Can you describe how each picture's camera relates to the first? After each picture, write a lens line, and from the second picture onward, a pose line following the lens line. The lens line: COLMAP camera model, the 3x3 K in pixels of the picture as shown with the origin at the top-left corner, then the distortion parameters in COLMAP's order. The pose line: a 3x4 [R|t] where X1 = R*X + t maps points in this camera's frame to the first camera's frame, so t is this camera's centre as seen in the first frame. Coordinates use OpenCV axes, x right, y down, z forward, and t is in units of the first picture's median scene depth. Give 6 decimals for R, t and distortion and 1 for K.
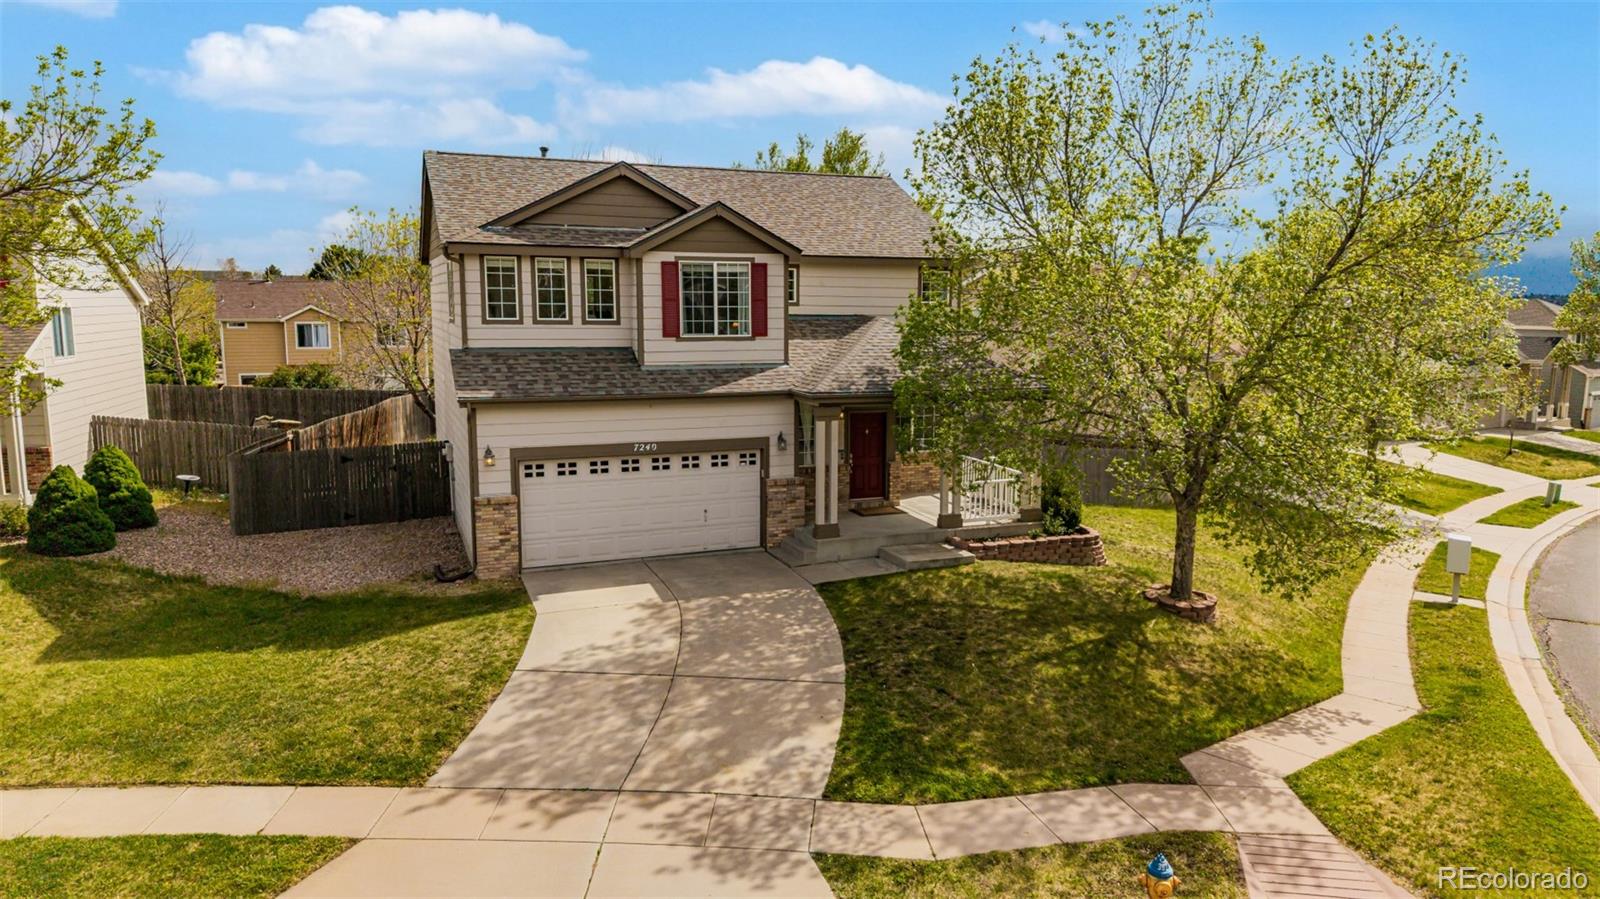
lens RADIAL K [[1055.6, 0, 801.3], [0, 1055.6, 508.1], [0, 0, 1]] dist [0.002518, -0.000996]
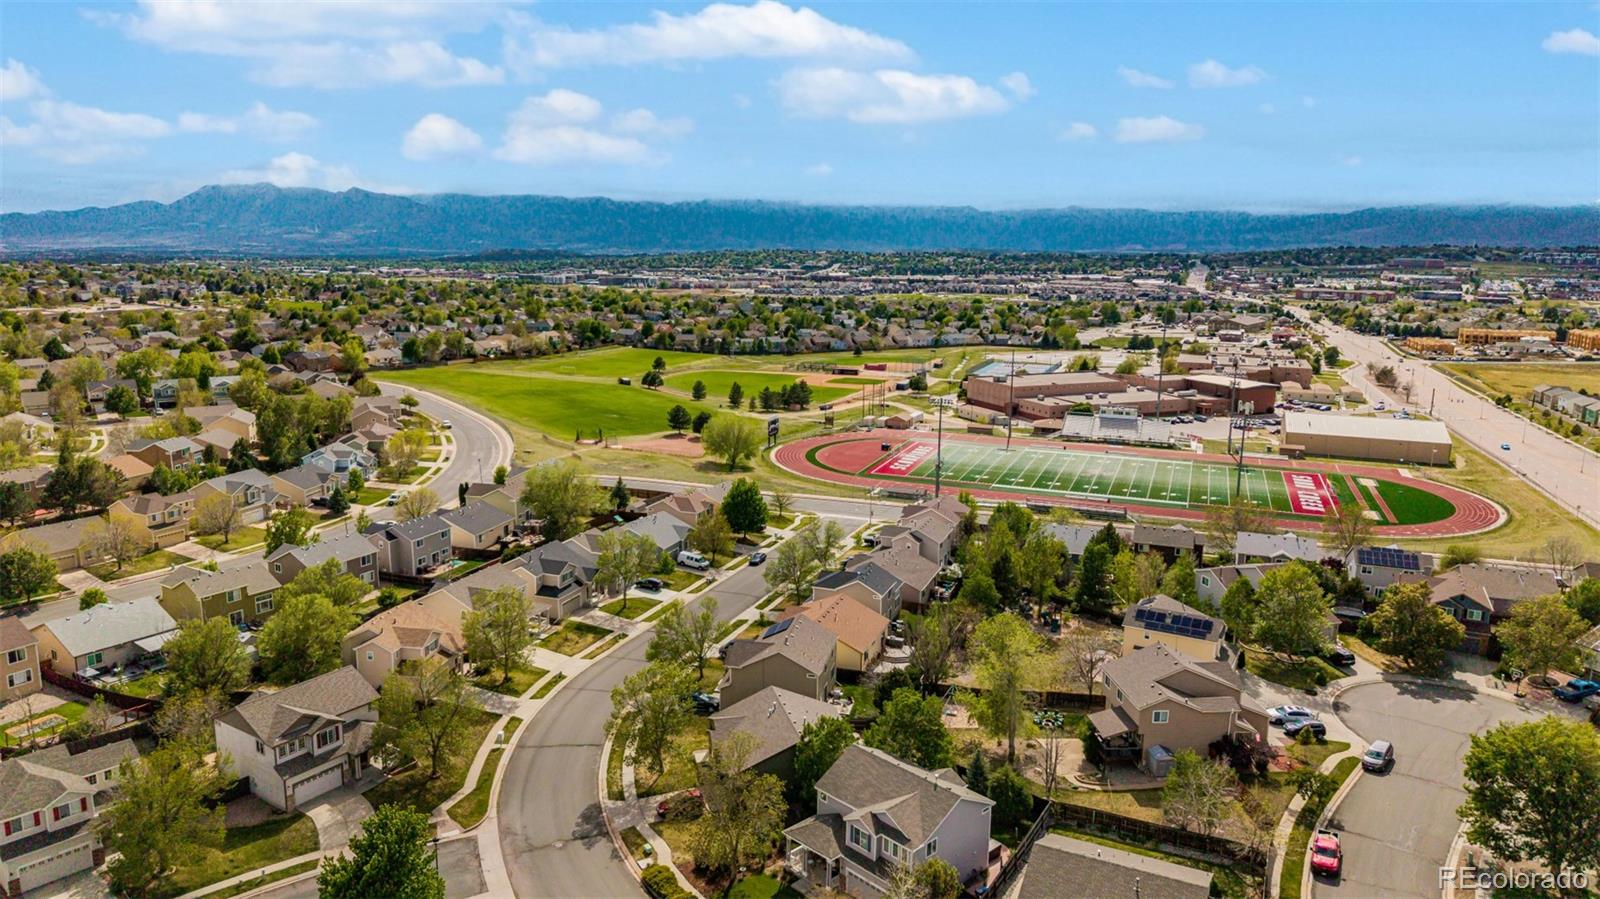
lens RADIAL K [[1094.7, 0, 802.8], [0, 1094.7, 427.5], [0, 0, 1]] dist [0.002322, -0.001022]
pose [[0.828907, -0.106122, 0.549228, -0.908028], [0.109601, 0.993620, 0.026576, -1.547246], [-0.548545, 0.038167, 0.835250, -4.531604]]
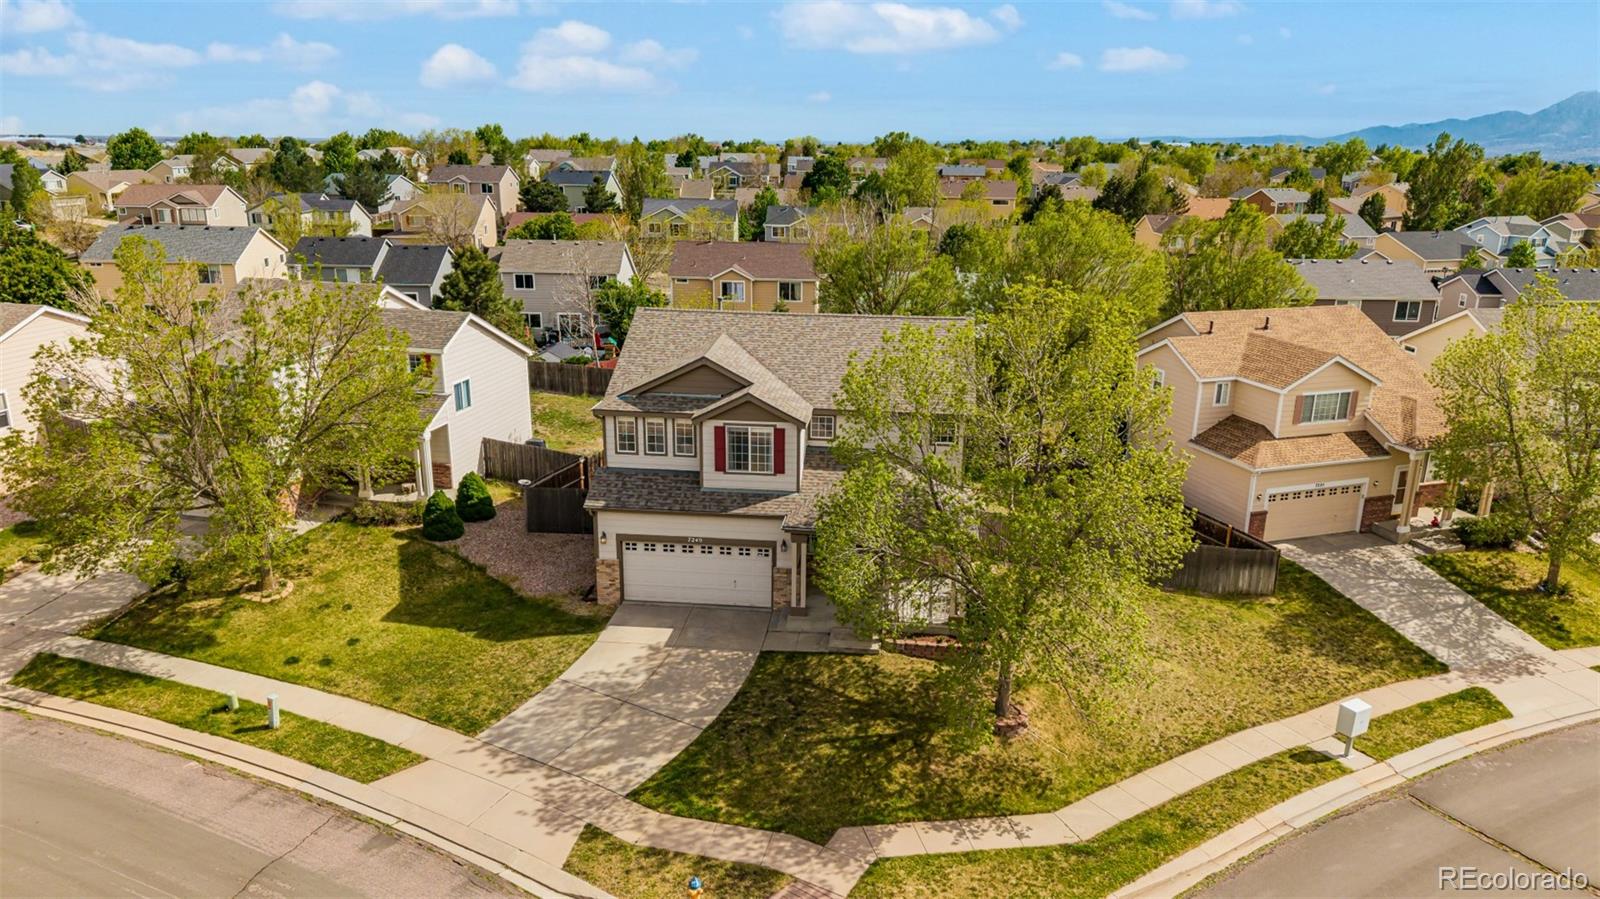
lens RADIAL K [[1094.7, 0, 802.8], [0, 1094.7, 427.5], [0, 0, 1]] dist [0.002322, -0.001022]
pose [[0.880170, 0.123034, -0.458436, 0.758088], [-0.092247, 0.991746, 0.089054, -0.401178], [0.465609, -0.036093, 0.884254, -0.400362]]
